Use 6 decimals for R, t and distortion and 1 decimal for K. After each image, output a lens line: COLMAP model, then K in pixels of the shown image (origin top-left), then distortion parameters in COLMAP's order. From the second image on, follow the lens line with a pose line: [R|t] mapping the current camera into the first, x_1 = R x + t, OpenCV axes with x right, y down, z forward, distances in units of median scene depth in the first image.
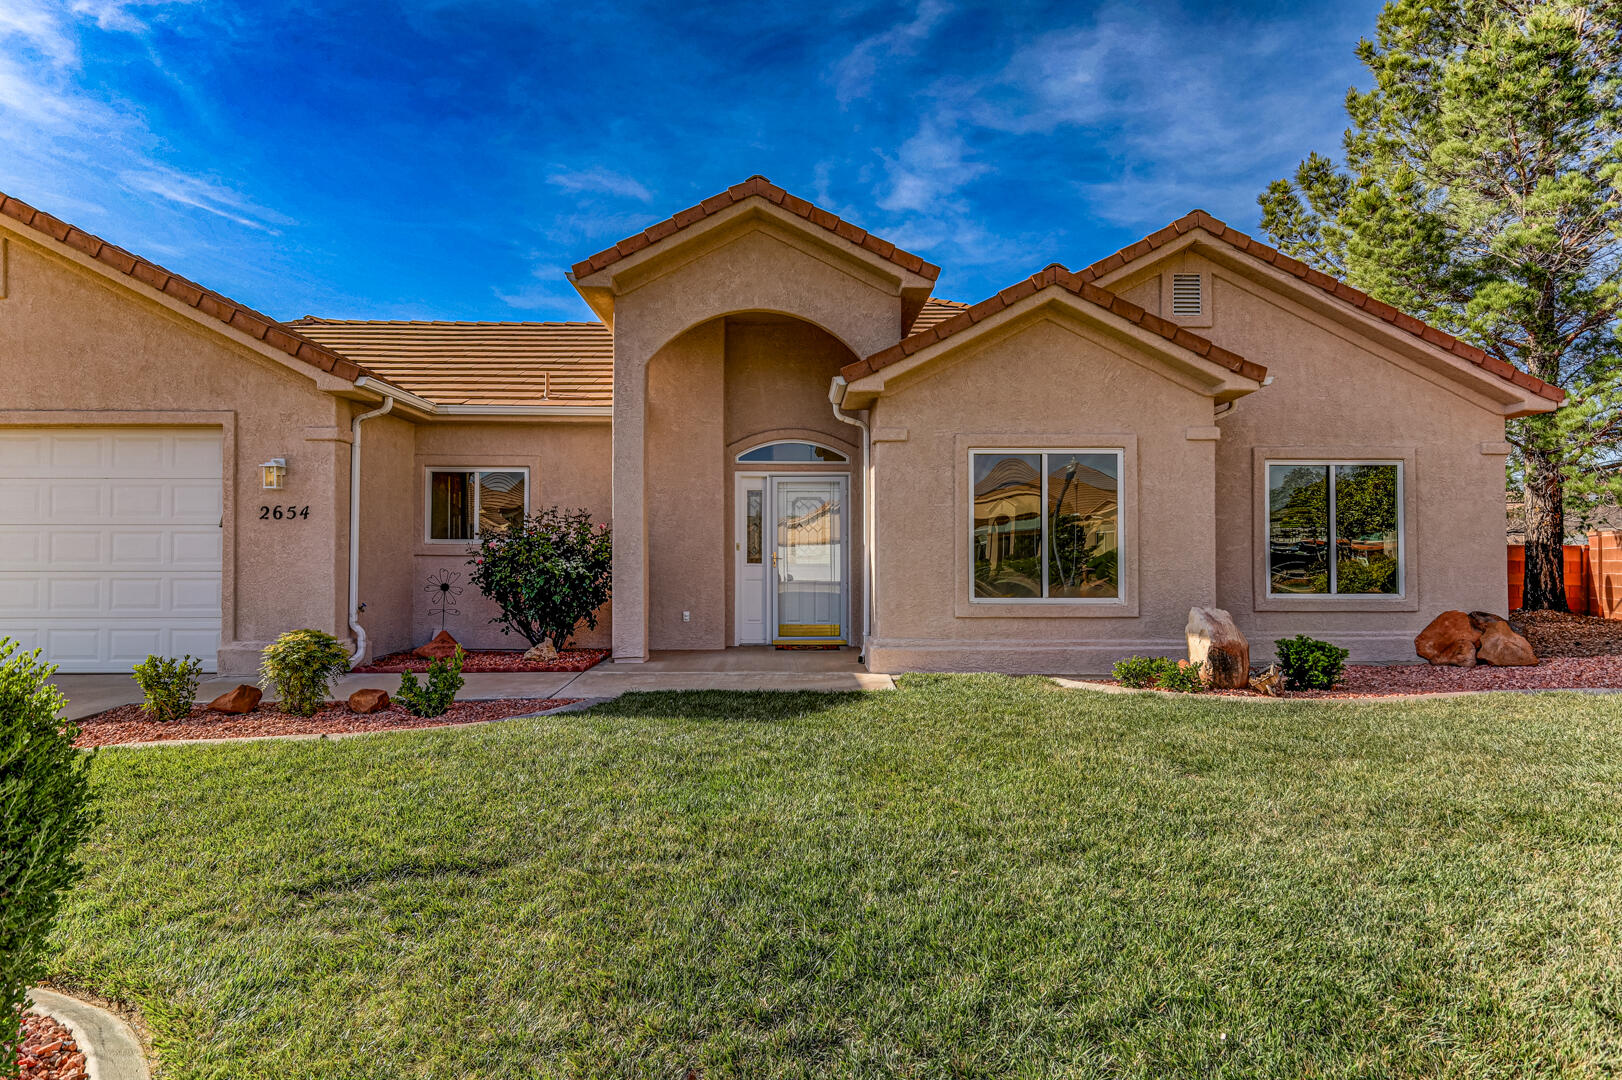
lens RADIAL K [[889.5, 0, 841.5], [0, 889.5, 545.8], [0, 0, 1]] dist [0.002024, 0.000734]
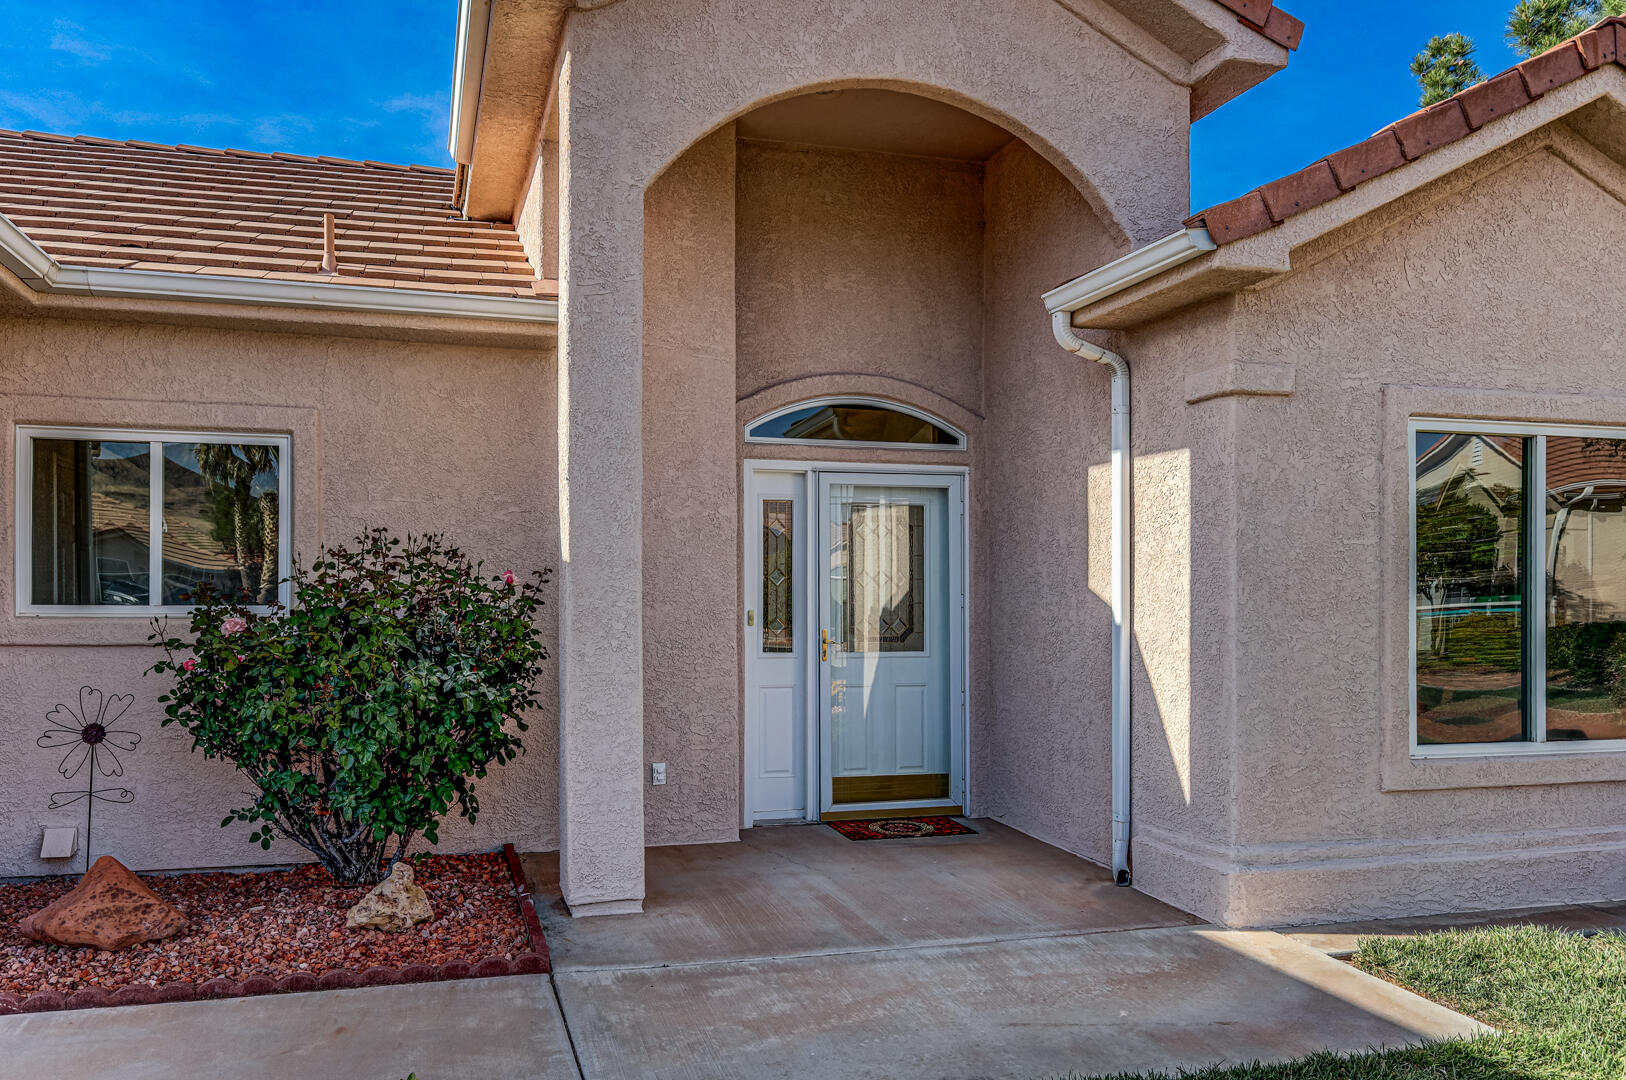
lens RADIAL K [[1129.4, 0, 740.8], [0, 1129.4, 598.1], [0, 0, 1]] dist [0.002096, -0.004120]
pose [[0.974103, 0.001579, 0.226097, -0.316573], [-0.005977, 0.999806, 0.018765, -0.026109], [-0.226024, -0.019631, 0.973924, 0.513321]]
